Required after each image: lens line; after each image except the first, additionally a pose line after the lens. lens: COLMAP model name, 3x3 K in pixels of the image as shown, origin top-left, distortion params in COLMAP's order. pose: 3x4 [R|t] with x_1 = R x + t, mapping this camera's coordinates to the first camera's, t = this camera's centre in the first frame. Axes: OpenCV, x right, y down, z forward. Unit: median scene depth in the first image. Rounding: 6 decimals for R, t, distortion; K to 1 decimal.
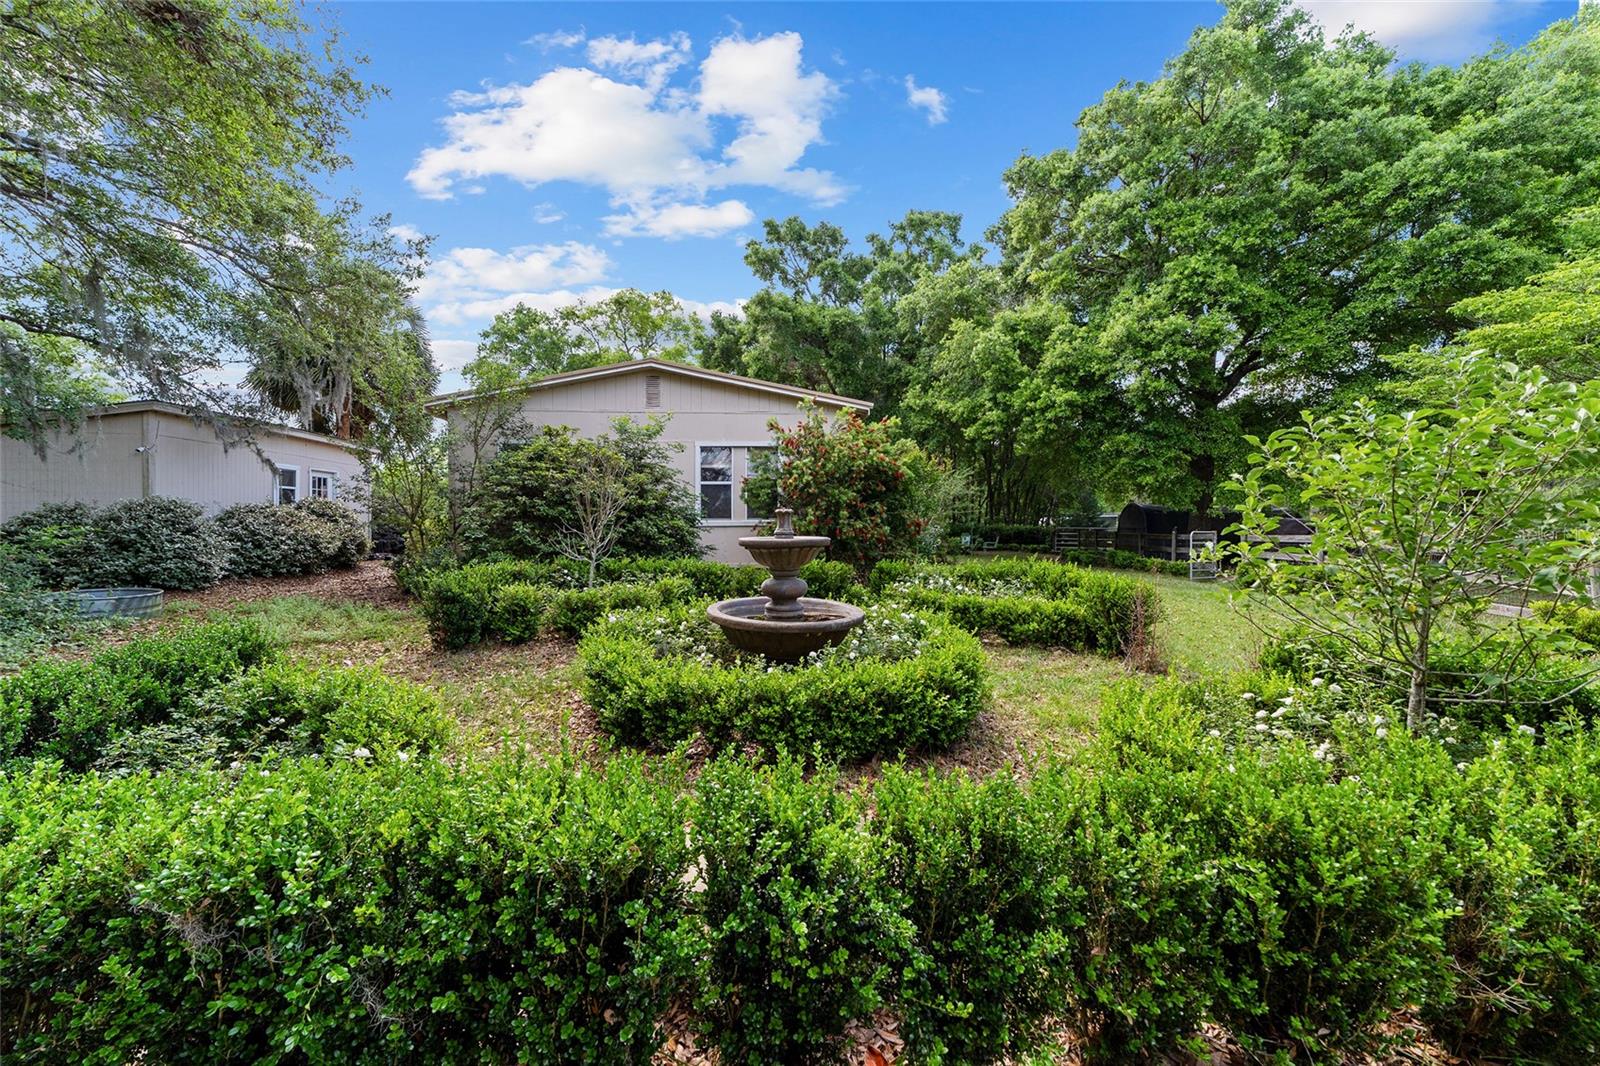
lens RADIAL K [[620.0, 0, 798.1], [0, 620.0, 533.8], [0, 0, 1]] dist [0.002688, 0.000681]
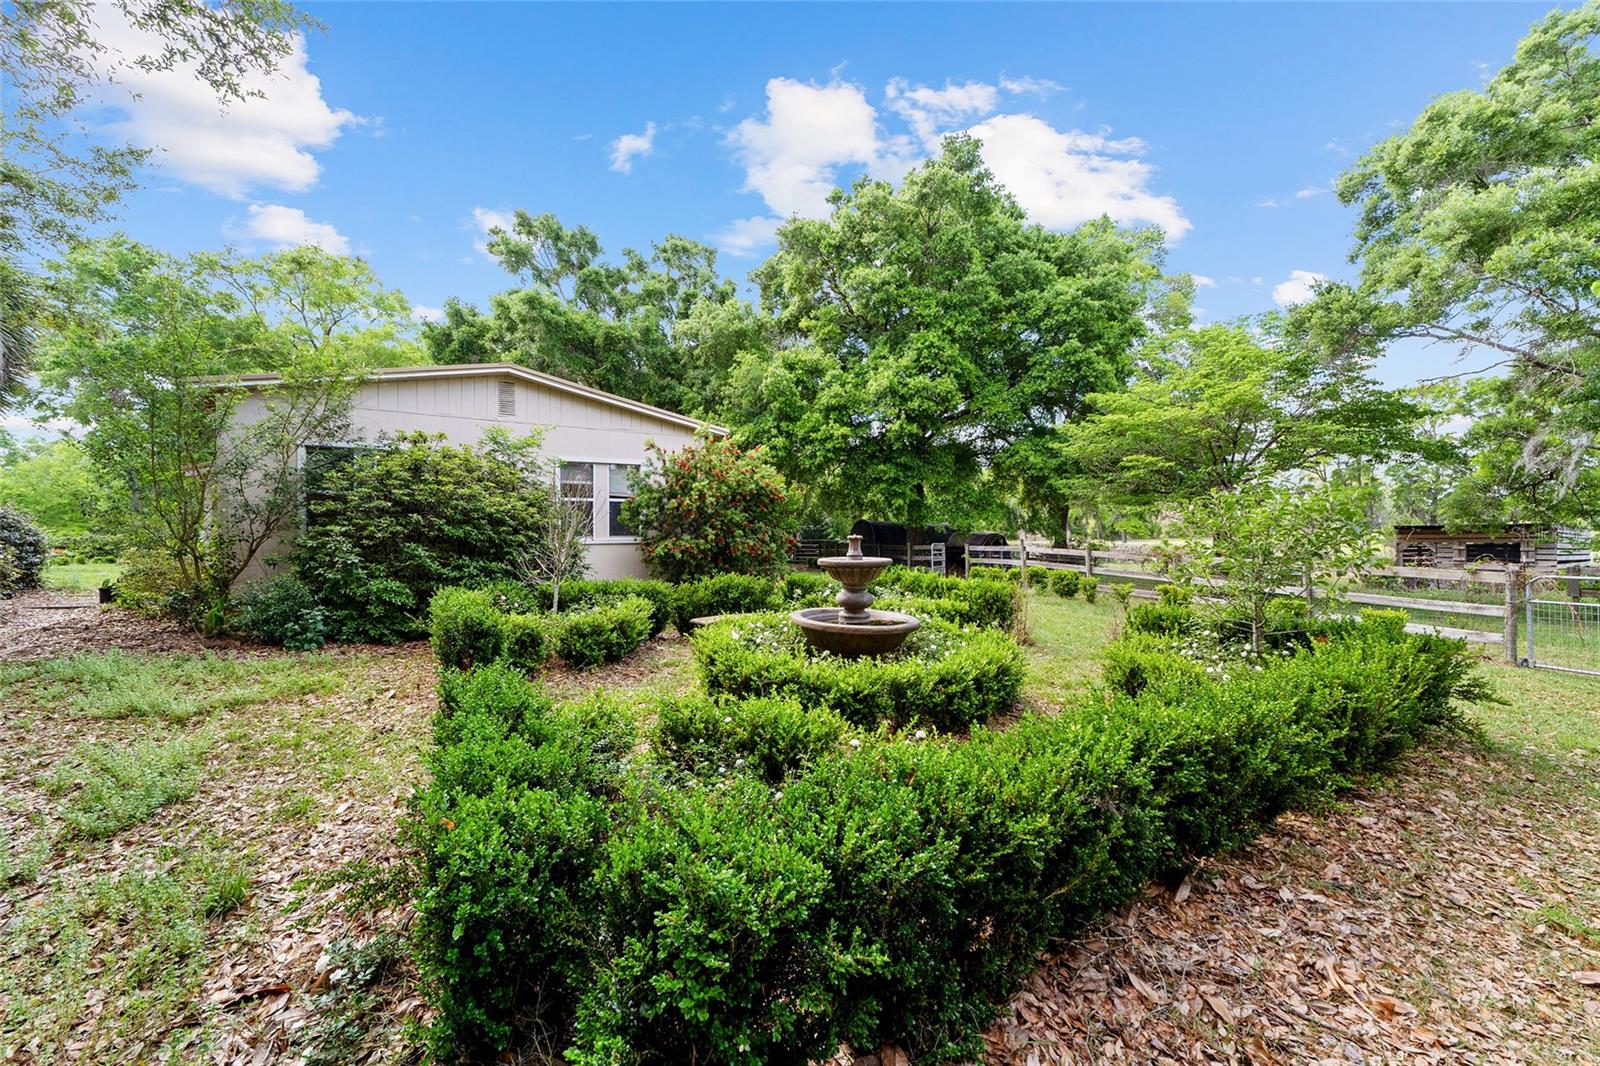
lens RADIAL K [[620.0, 0, 794.9], [0, 620.0, 534.8], [0, 0, 1]] dist [0.002688, 0.000681]
pose [[0.878643, -0.005796, 0.477444, -0.232414], [0.013047, 0.999844, -0.011872, -0.008702], [-0.477301, 0.016660, 0.878582, -0.004305]]
